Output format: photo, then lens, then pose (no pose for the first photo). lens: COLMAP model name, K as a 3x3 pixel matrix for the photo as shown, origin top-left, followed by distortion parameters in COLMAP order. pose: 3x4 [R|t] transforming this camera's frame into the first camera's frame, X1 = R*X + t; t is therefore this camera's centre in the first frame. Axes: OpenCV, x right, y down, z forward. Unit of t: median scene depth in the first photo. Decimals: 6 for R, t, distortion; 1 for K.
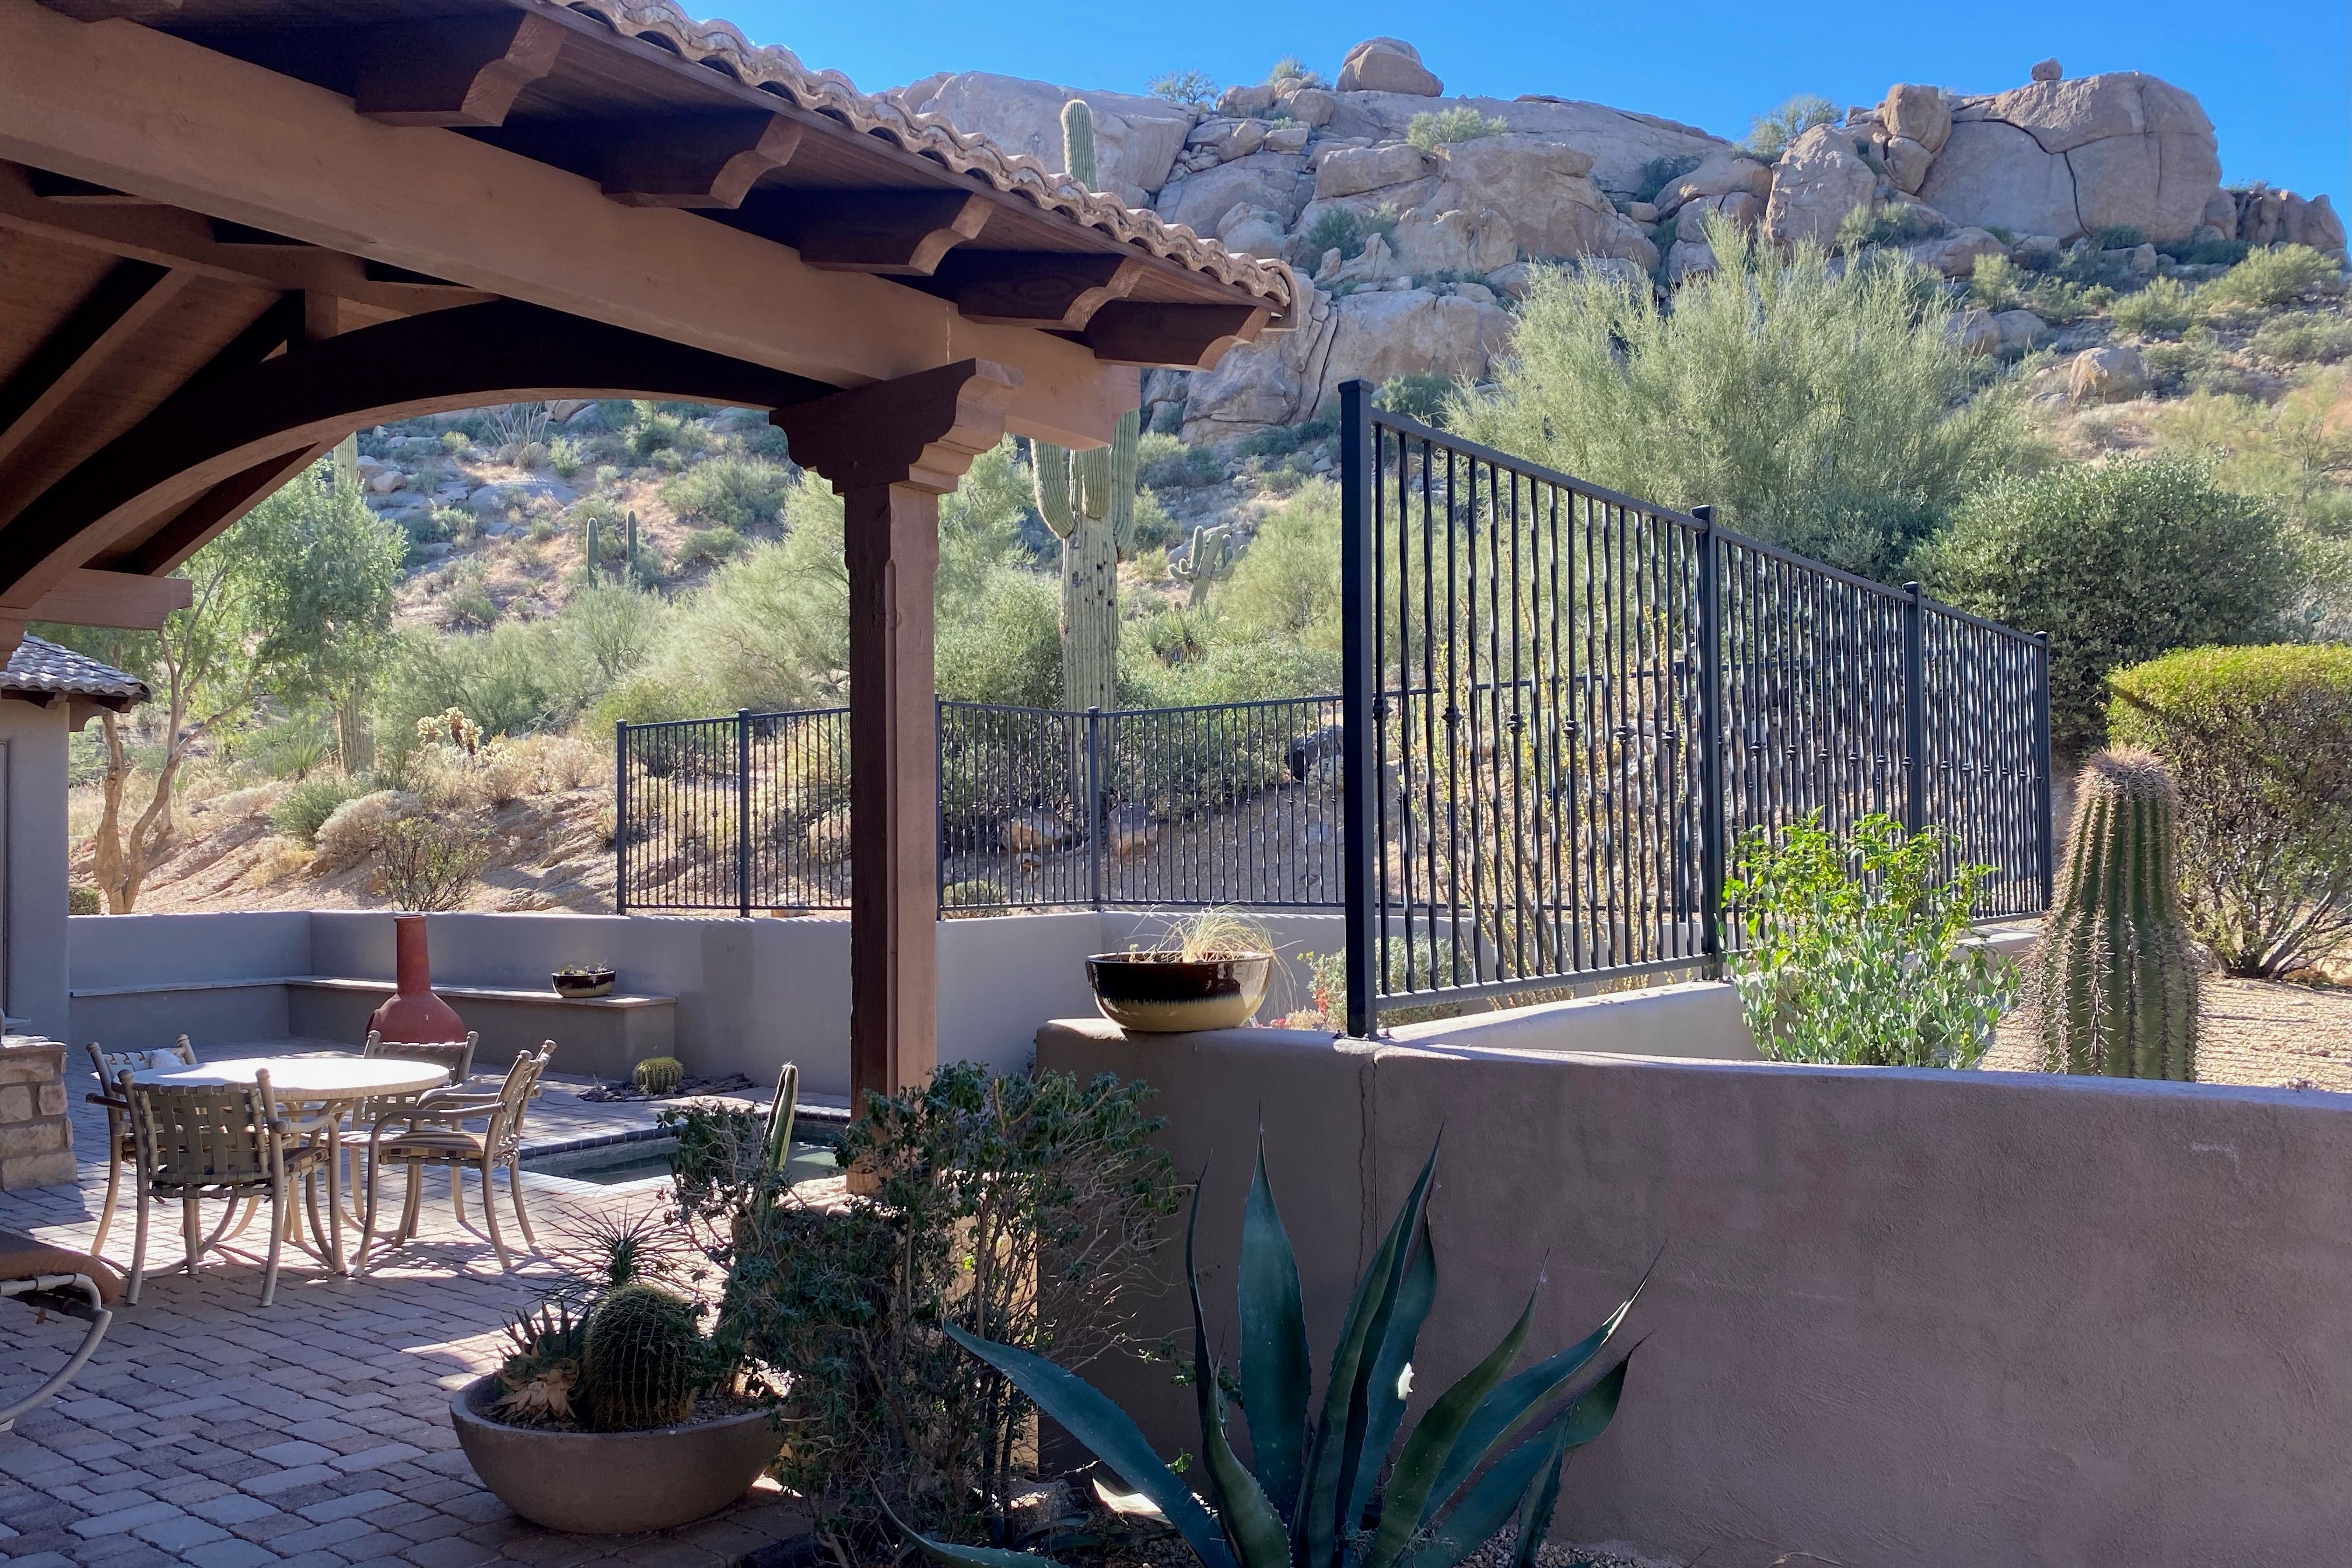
lens RADIAL K [[1817.6, 0, 1176.0], [0, 1817.6, 784.0], [0, 0, 1]] dist [0.001011, 0.040298]
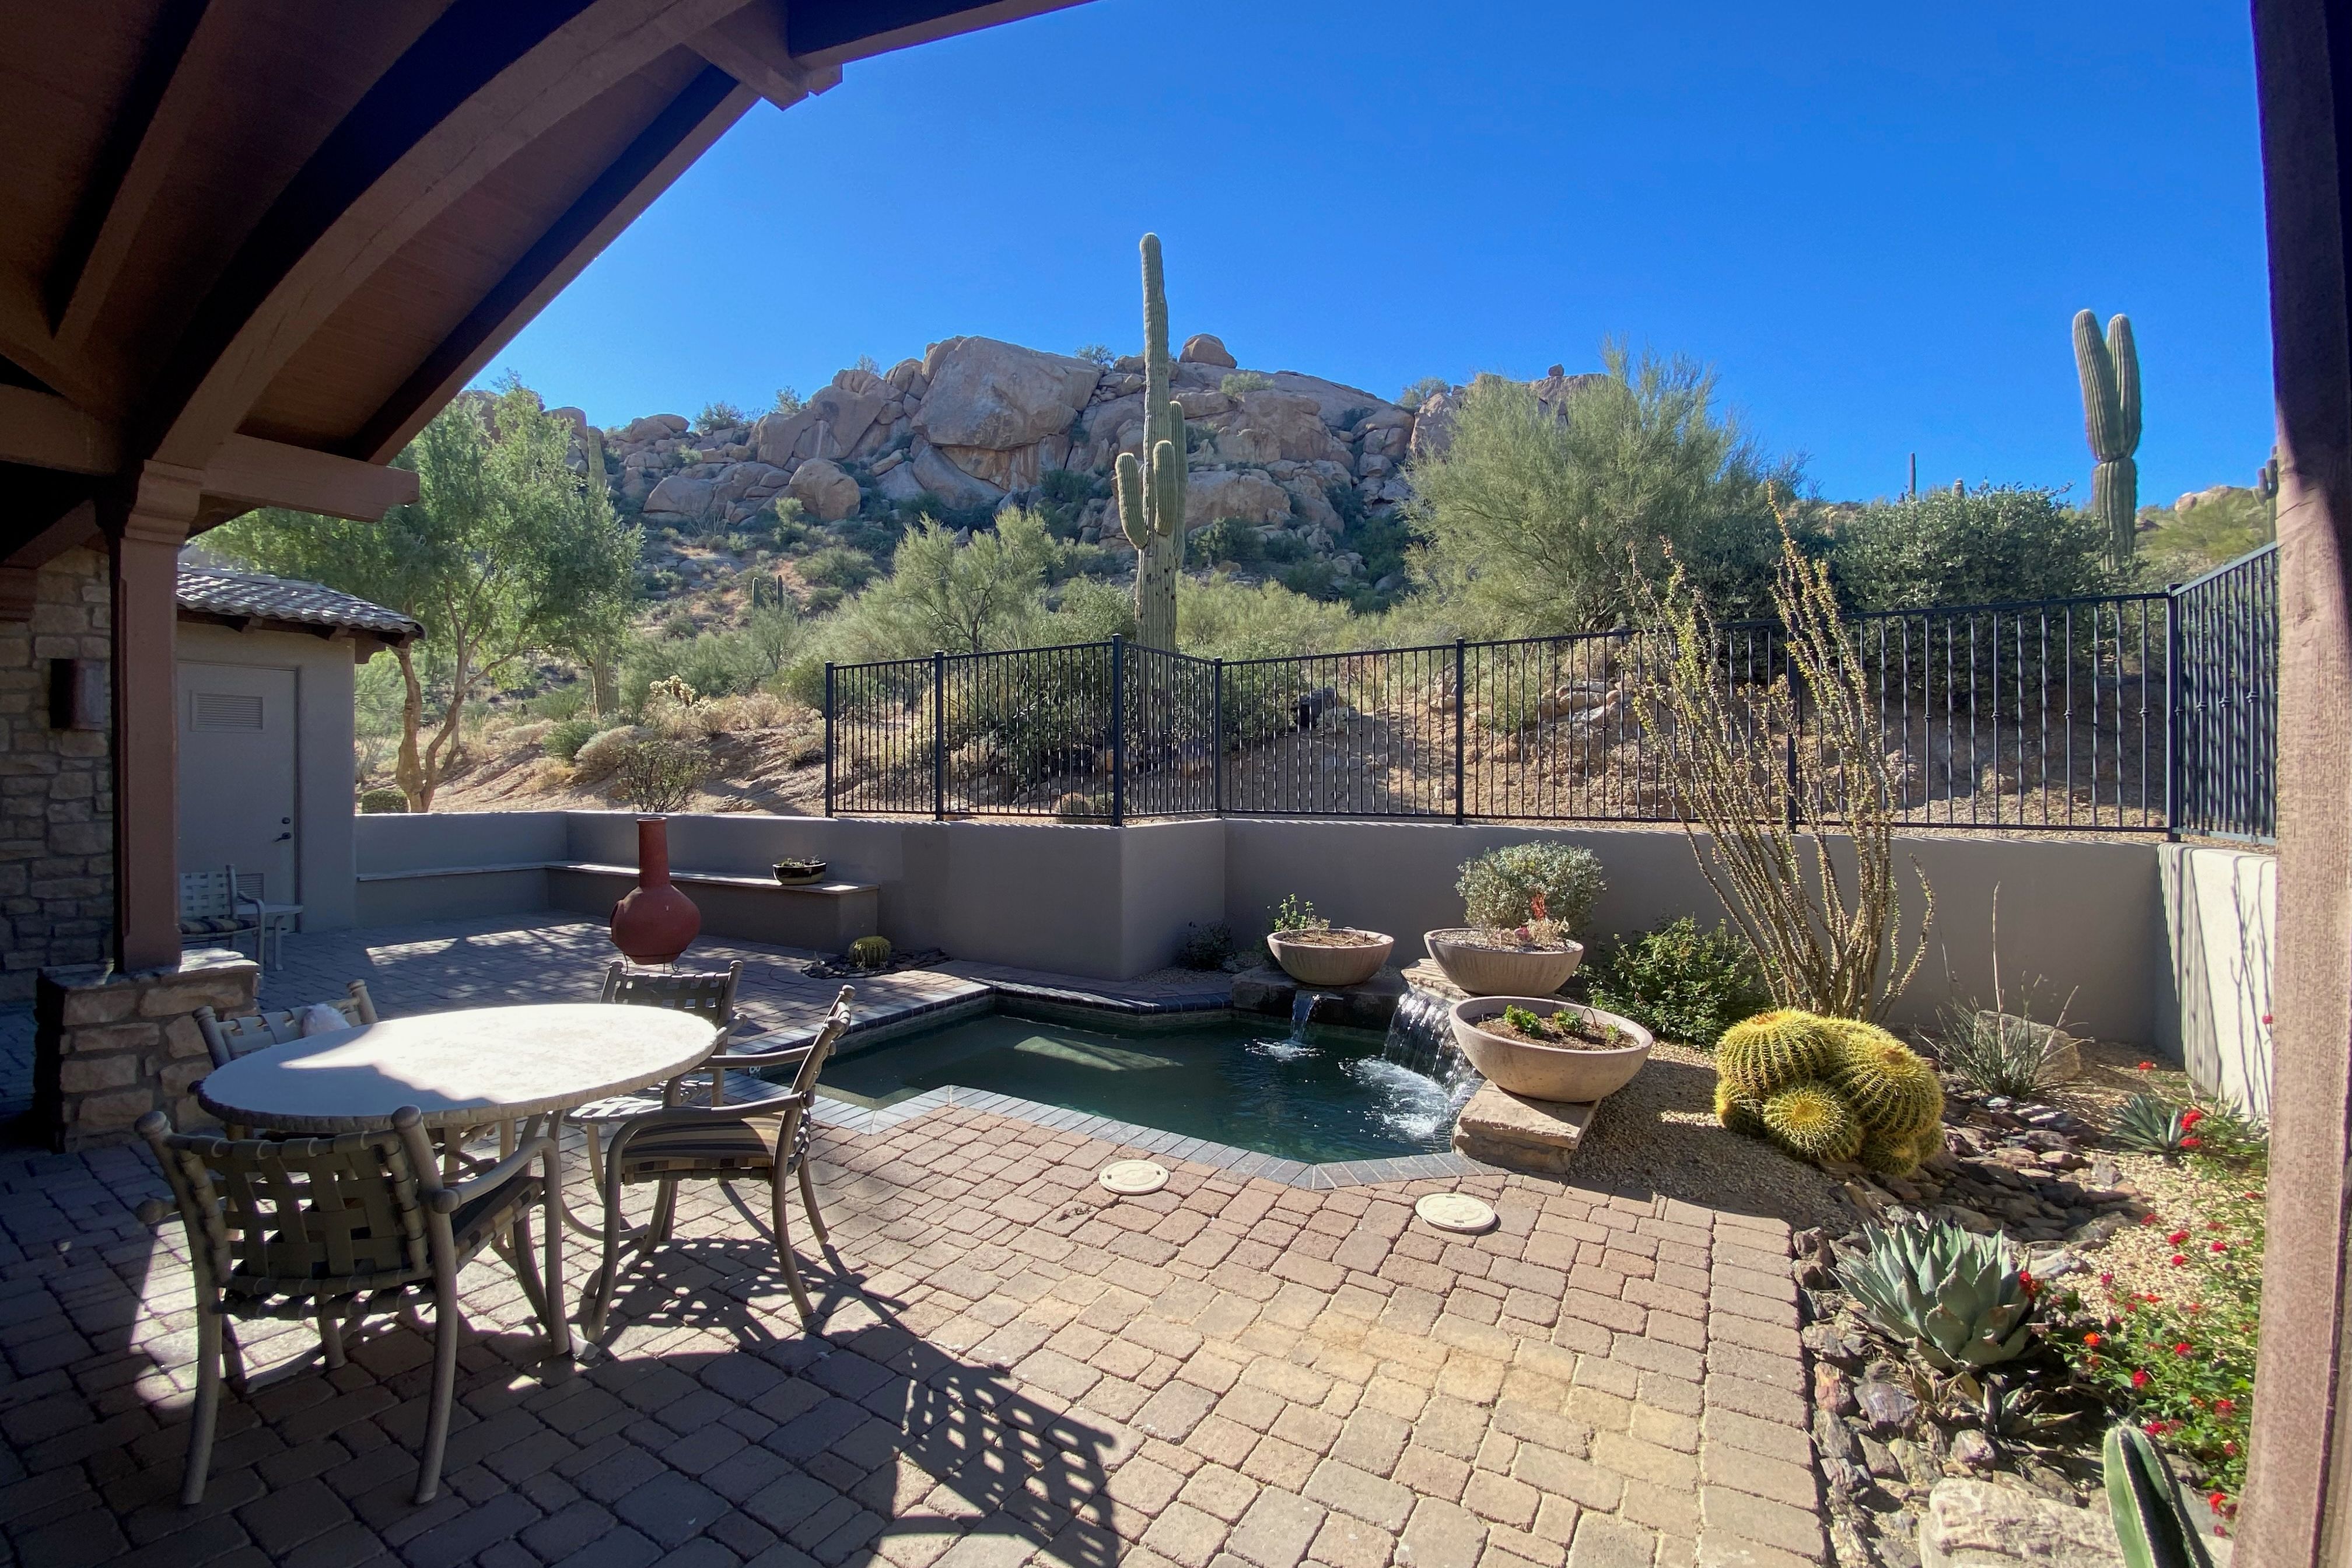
lens RADIAL K [[958.2, 0, 1176.5], [0, 958.2, 777.6], [0, 0, 1]] dist [0.007581, -0.000198]
pose [[0.993859, 0.012179, 0.109980, -0.071532], [-0.015880, 0.999334, 0.032840, 0.009875], [-0.109506, -0.034385, 0.993391, 0.163690]]
